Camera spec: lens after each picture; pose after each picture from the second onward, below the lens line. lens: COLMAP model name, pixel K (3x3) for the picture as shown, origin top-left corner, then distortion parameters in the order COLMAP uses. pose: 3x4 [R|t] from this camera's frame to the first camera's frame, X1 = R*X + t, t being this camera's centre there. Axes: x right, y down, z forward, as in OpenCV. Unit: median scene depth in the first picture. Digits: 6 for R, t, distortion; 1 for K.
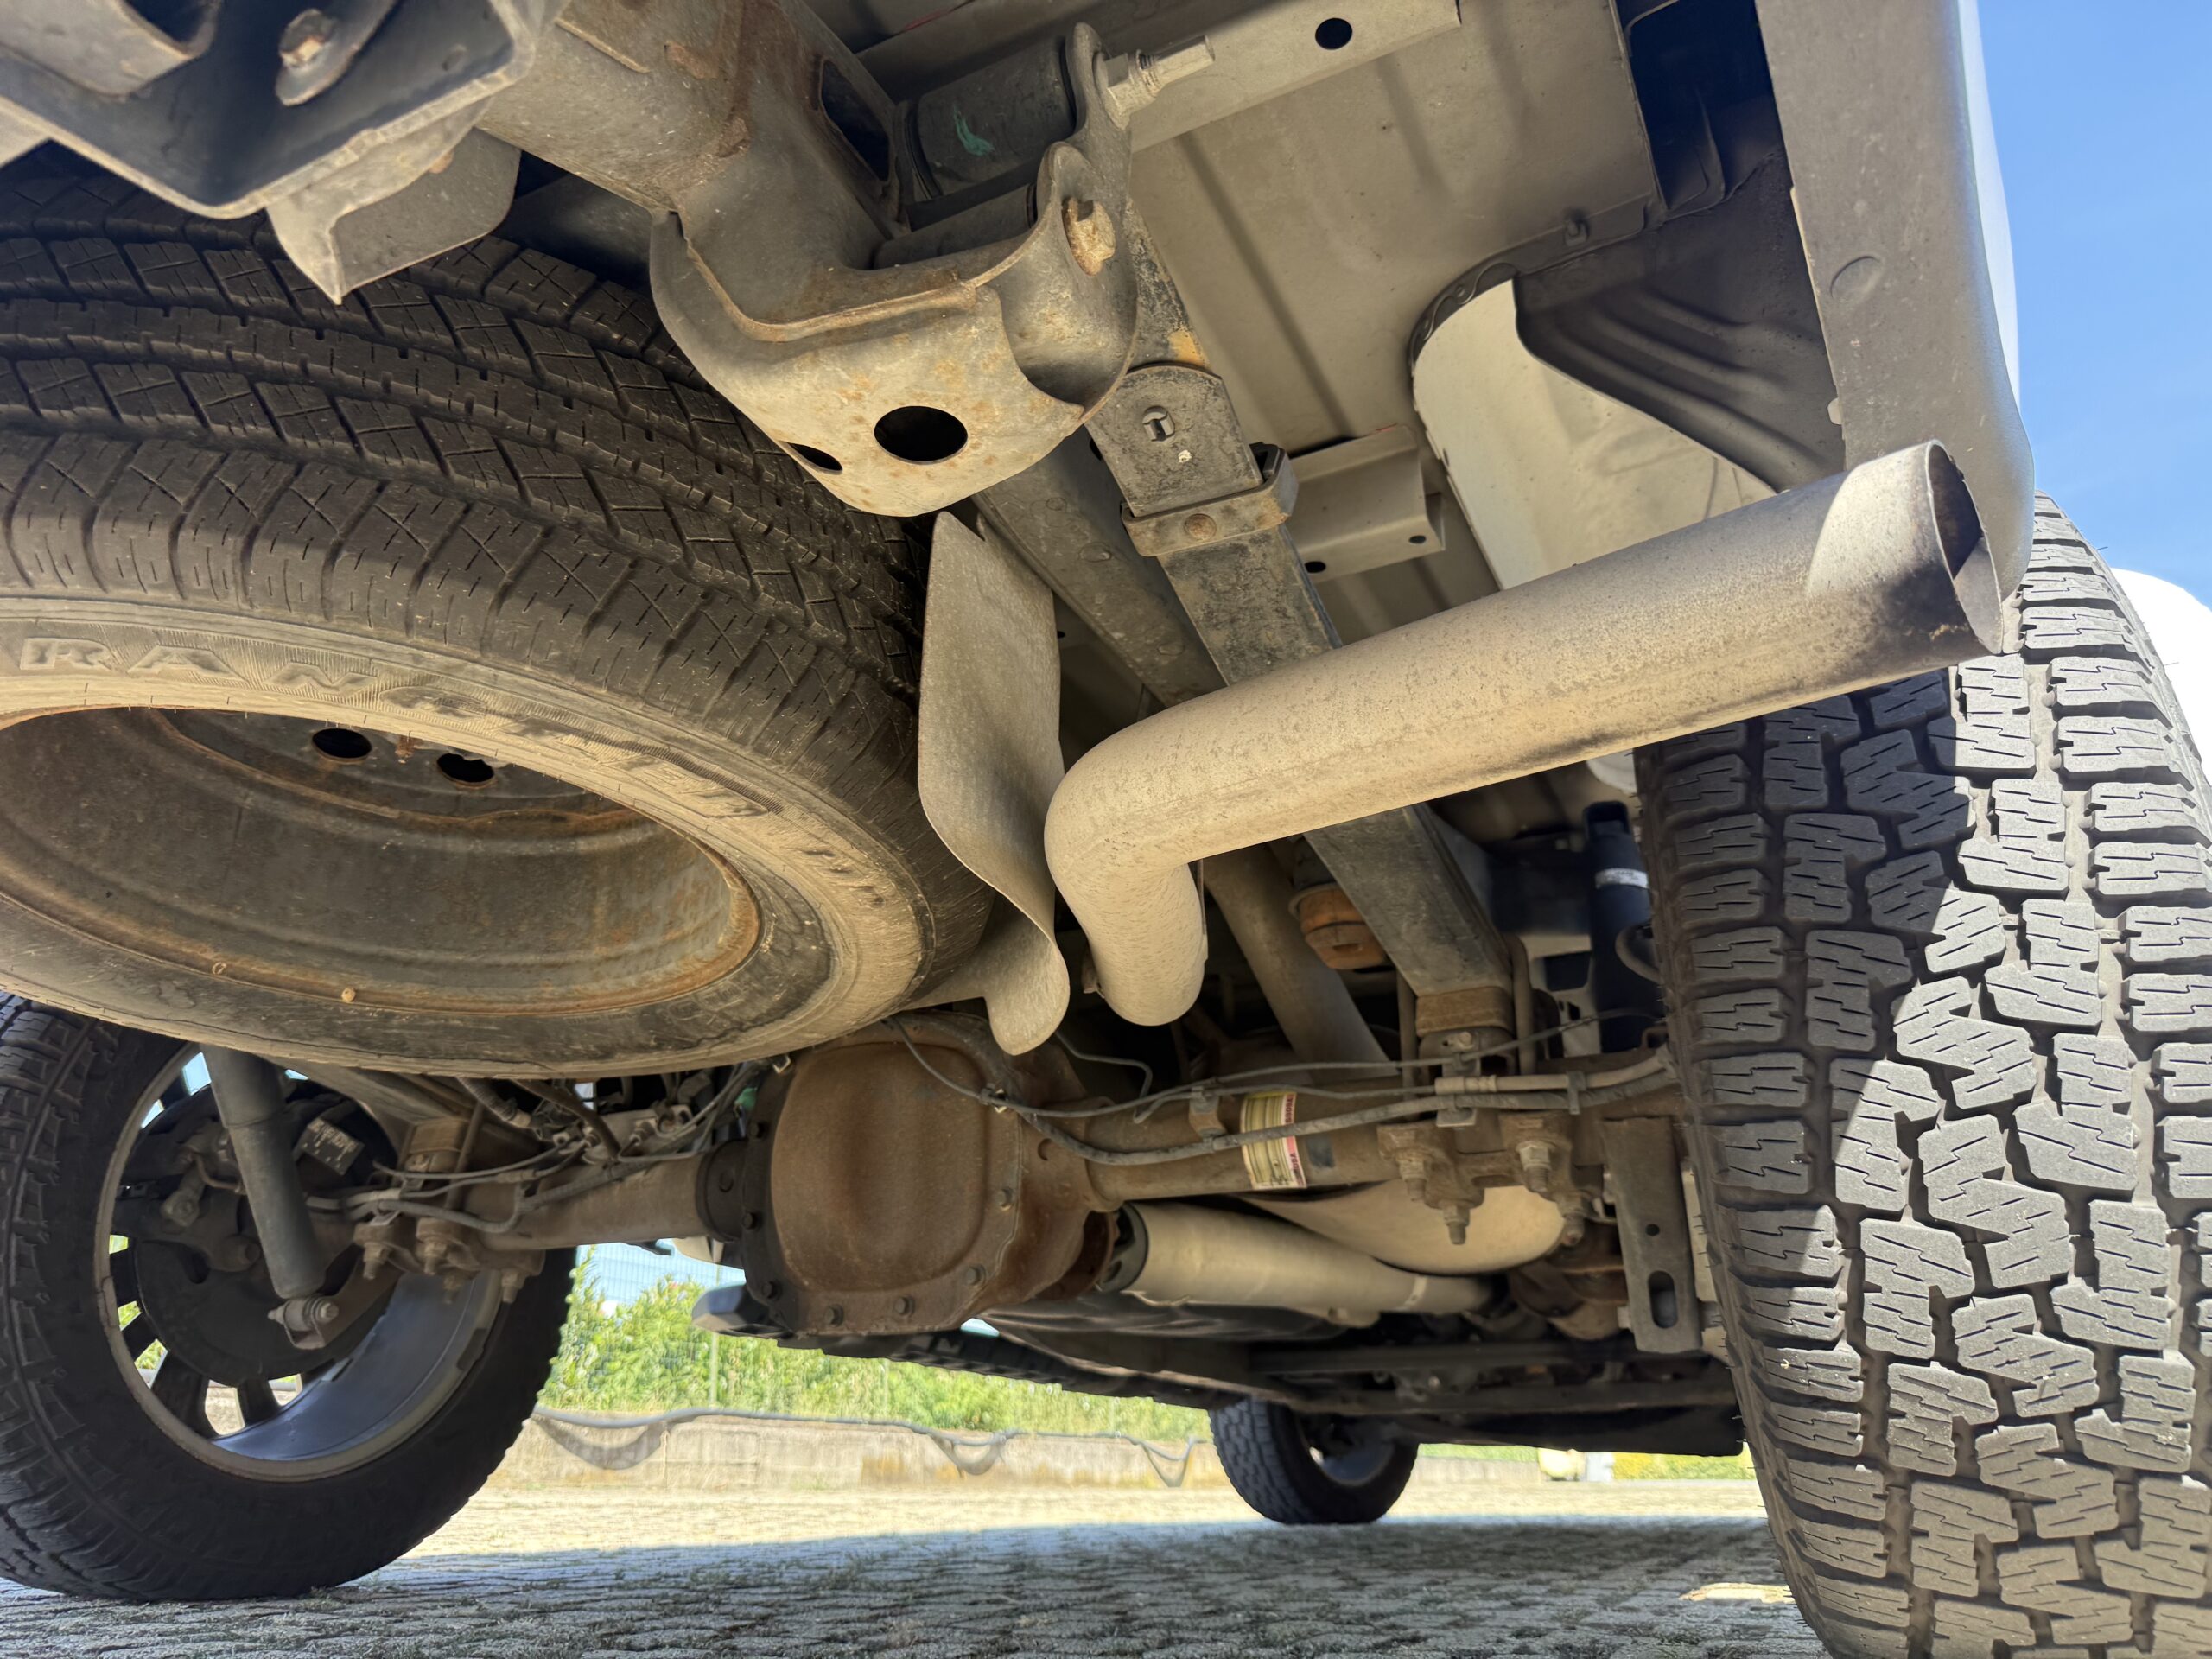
lens RADIAL K [[1605.2, 0, 1109.2], [0, 1605.2, 819.0], [0, 0, 1]] dist [0.115234, -0.234101]
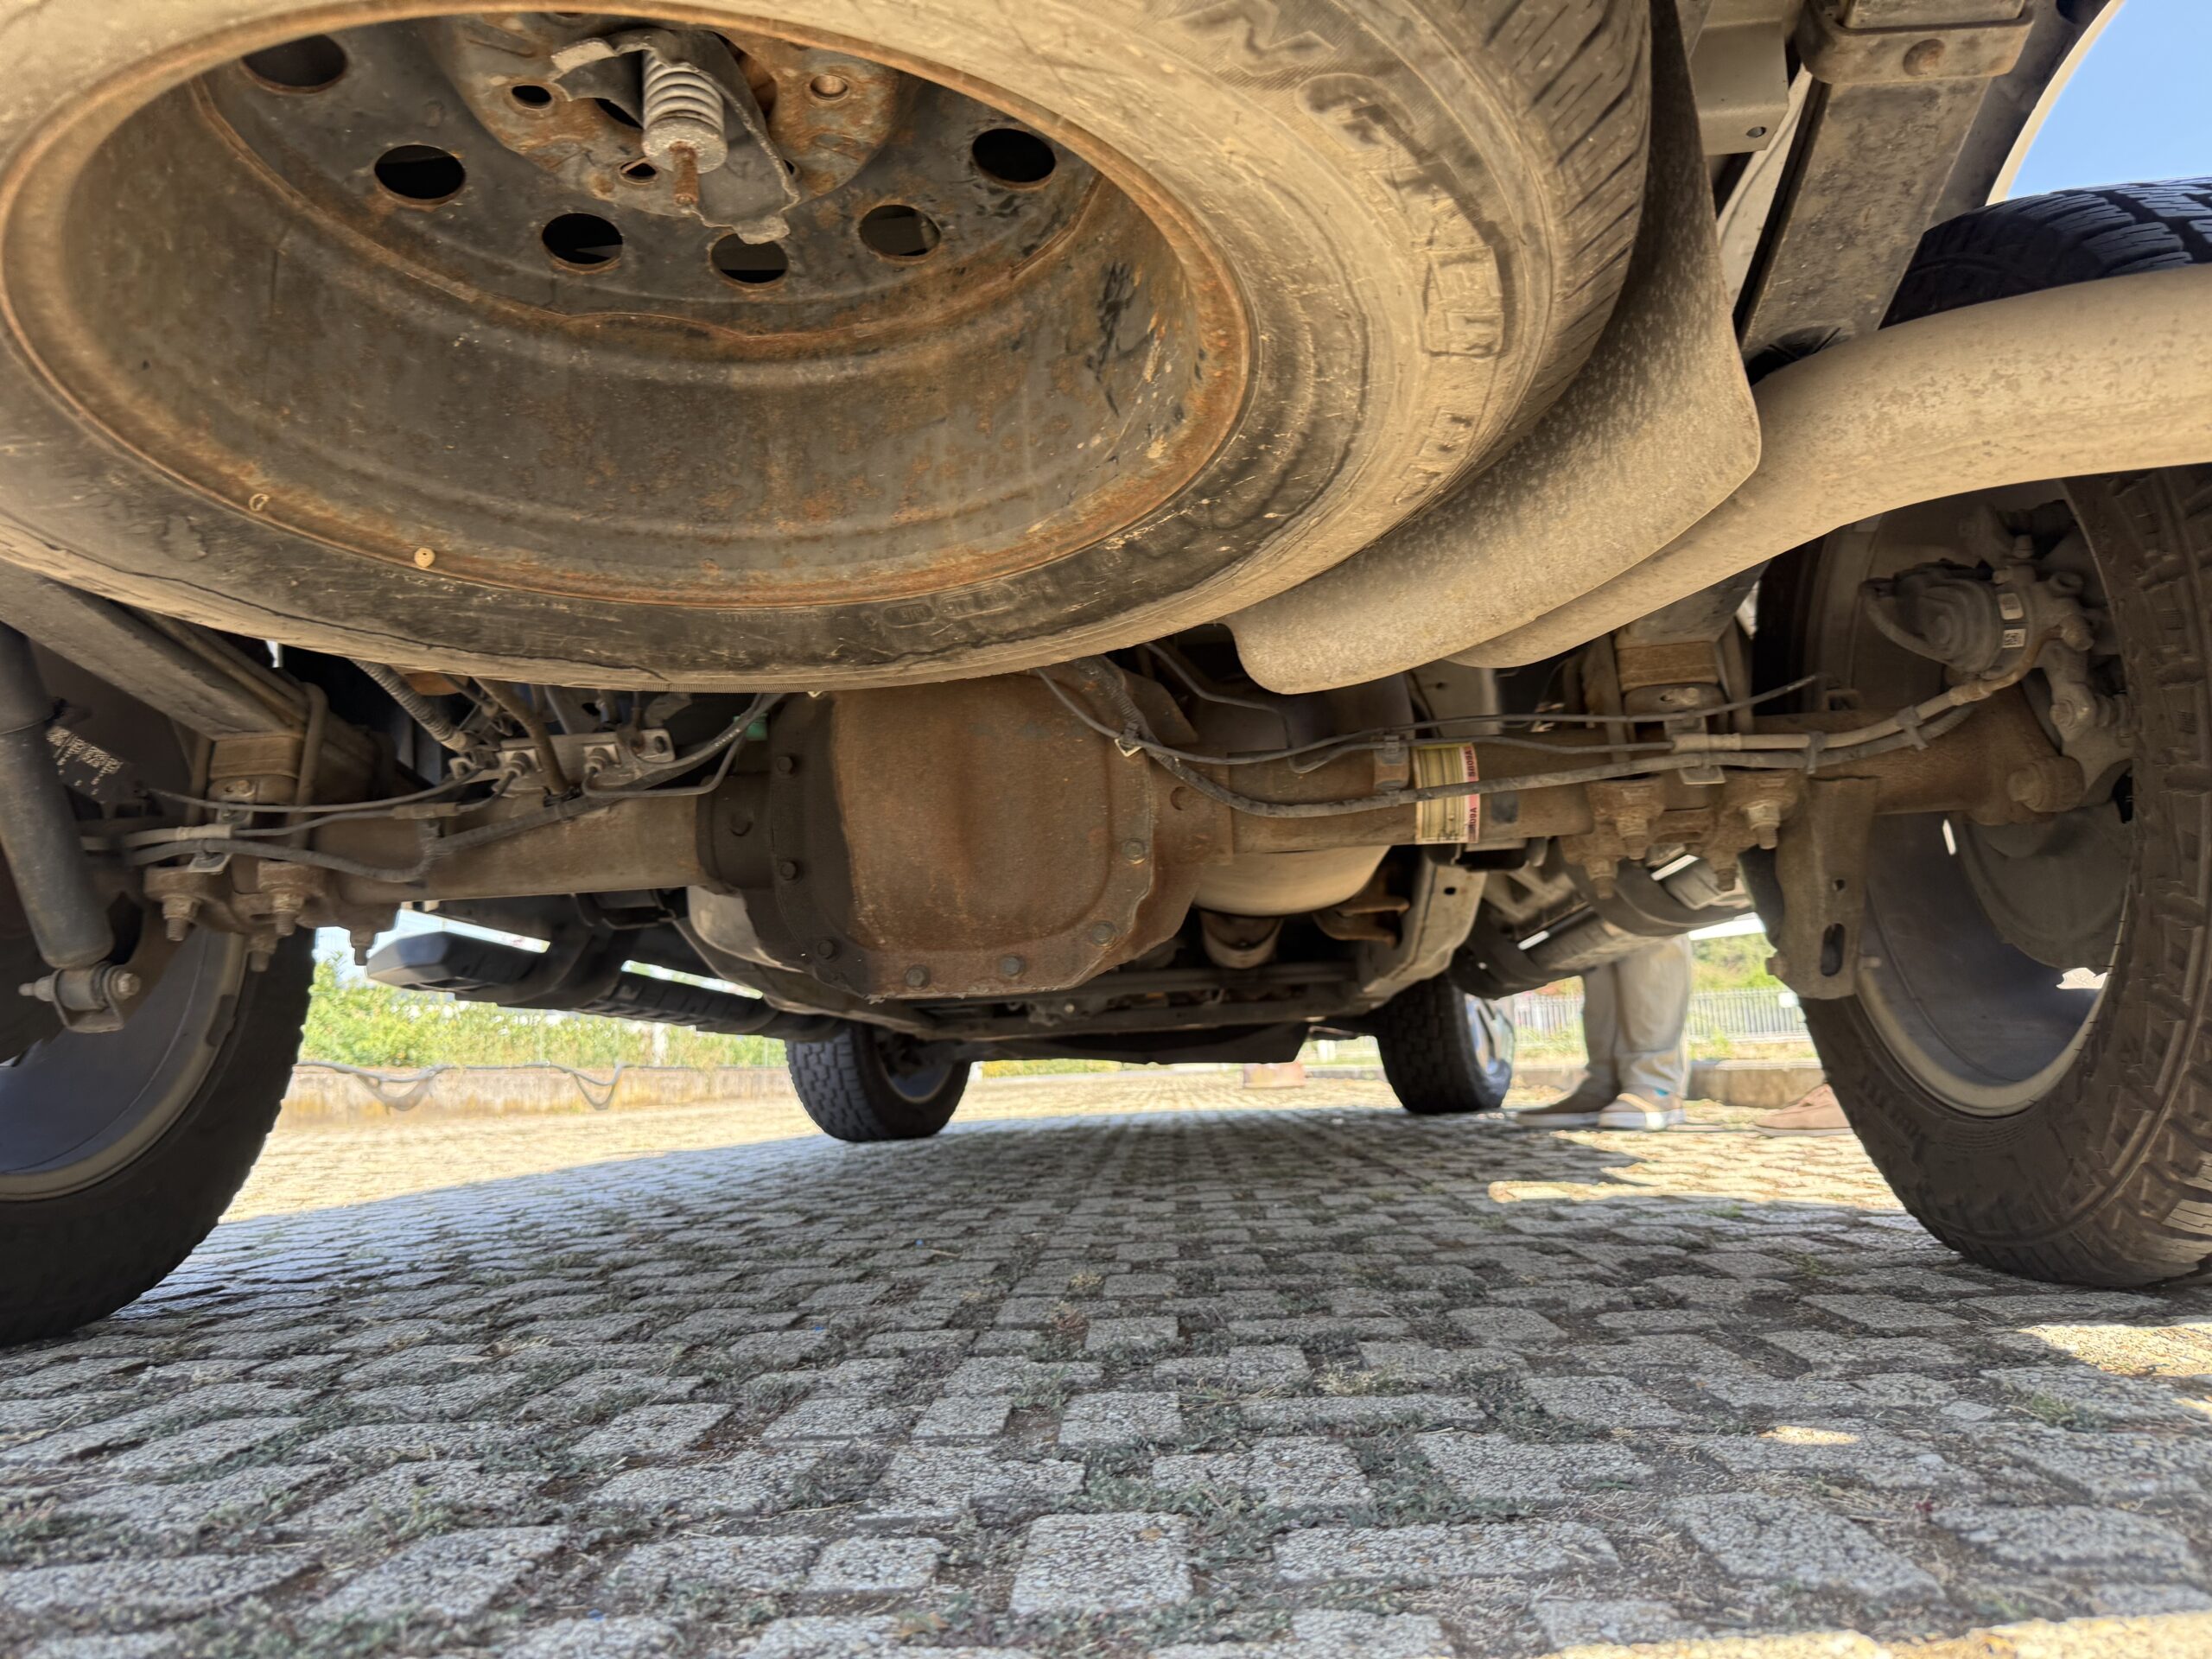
lens RADIAL K [[1591.7, 0, 1120.7], [0, 1591.7, 834.1], [0, 0, 1]] dist [0.056509, -0.109717]
pose [[0.925204, 0.011830, 0.379285, -0.419442], [-0.097858, 0.973146, 0.208355, 0.047845], [-0.366635, -0.229887, 0.901516, 0.231406]]
